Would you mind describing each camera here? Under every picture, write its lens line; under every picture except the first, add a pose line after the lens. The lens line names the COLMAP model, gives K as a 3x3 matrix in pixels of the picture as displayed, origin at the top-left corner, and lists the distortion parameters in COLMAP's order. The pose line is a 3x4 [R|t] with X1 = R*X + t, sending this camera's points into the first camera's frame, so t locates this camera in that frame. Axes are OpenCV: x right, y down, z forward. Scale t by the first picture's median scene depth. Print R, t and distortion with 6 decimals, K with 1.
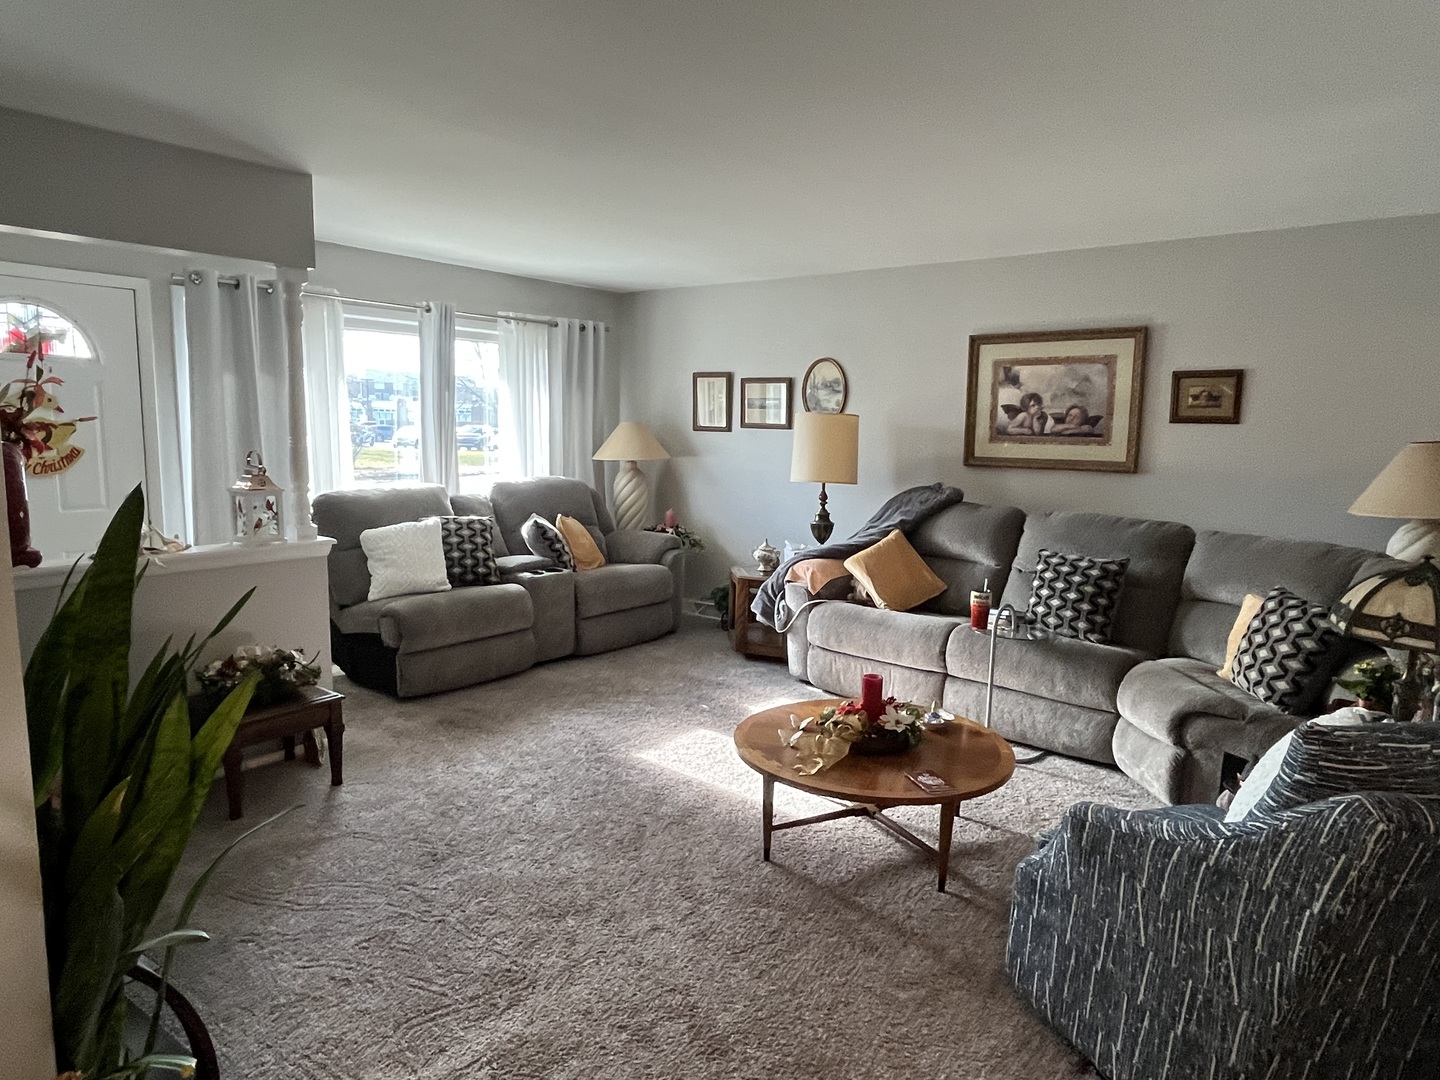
lens RADIAL K [[895.2, 0, 717.3], [0, 895.2, 547.3], [0, 0, 1]] dist [0.005014, -0.005939]
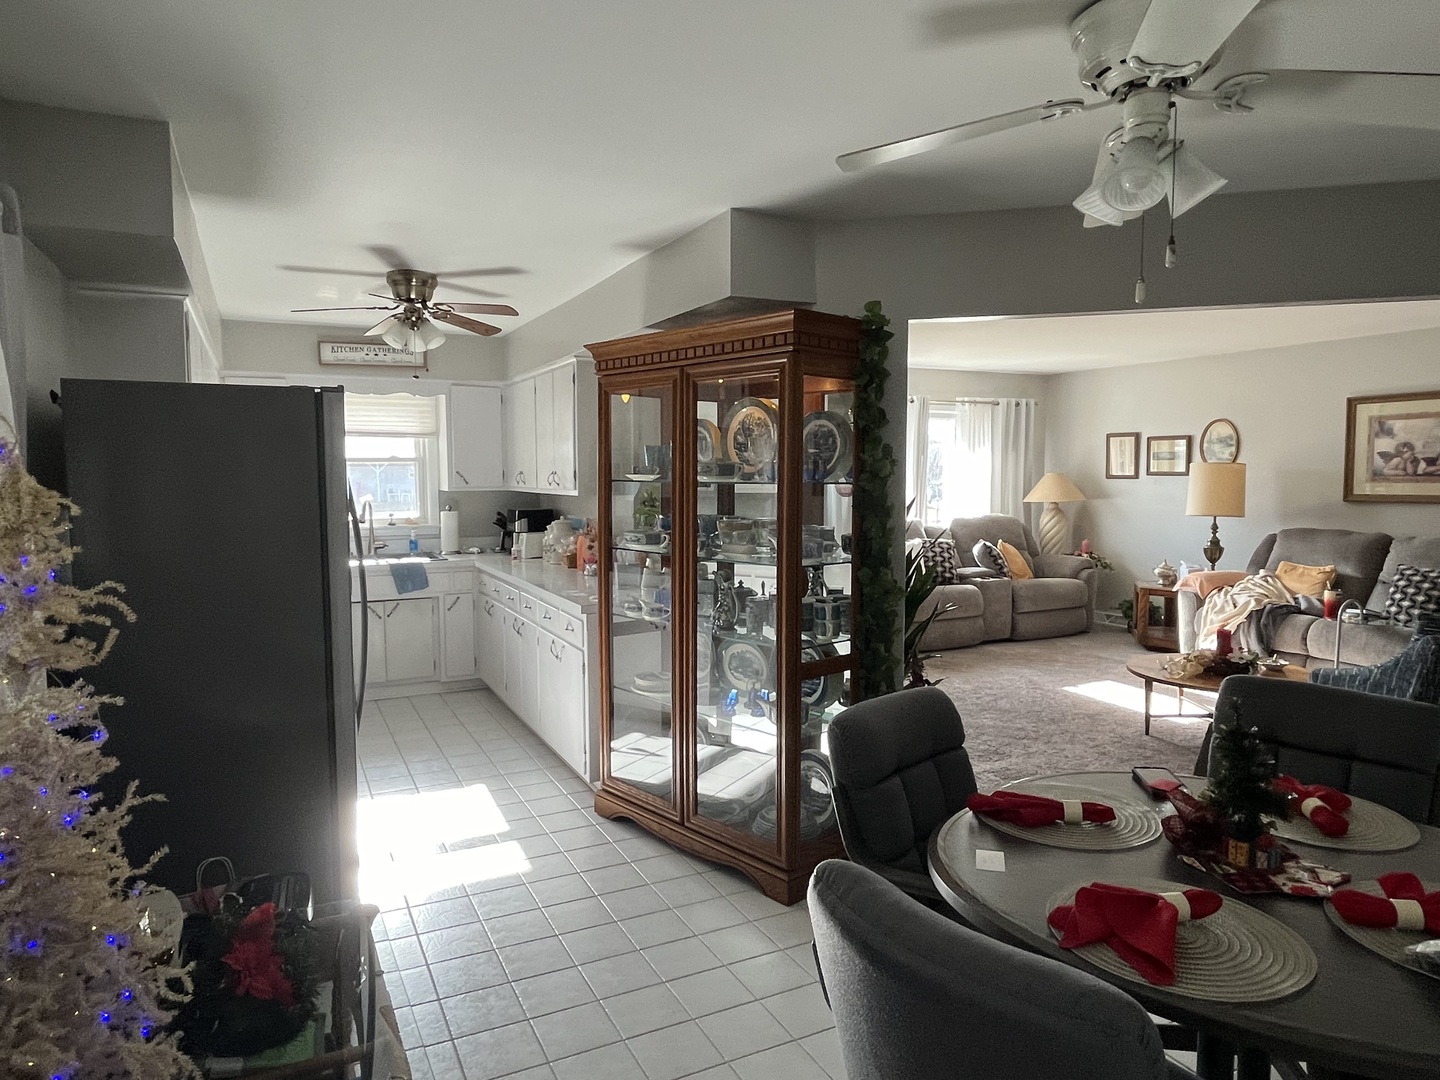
lens RADIAL K [[895.2, 0, 721.8], [0, 895.2, 547.1], [0, 0, 1]] dist [0.005014, -0.005939]
pose [[0.906201, 0.010970, -0.422706, 0.024019], [-0.036288, 0.997993, -0.051896, 0.072030], [0.421288, 0.062367, 0.904780, -0.514305]]
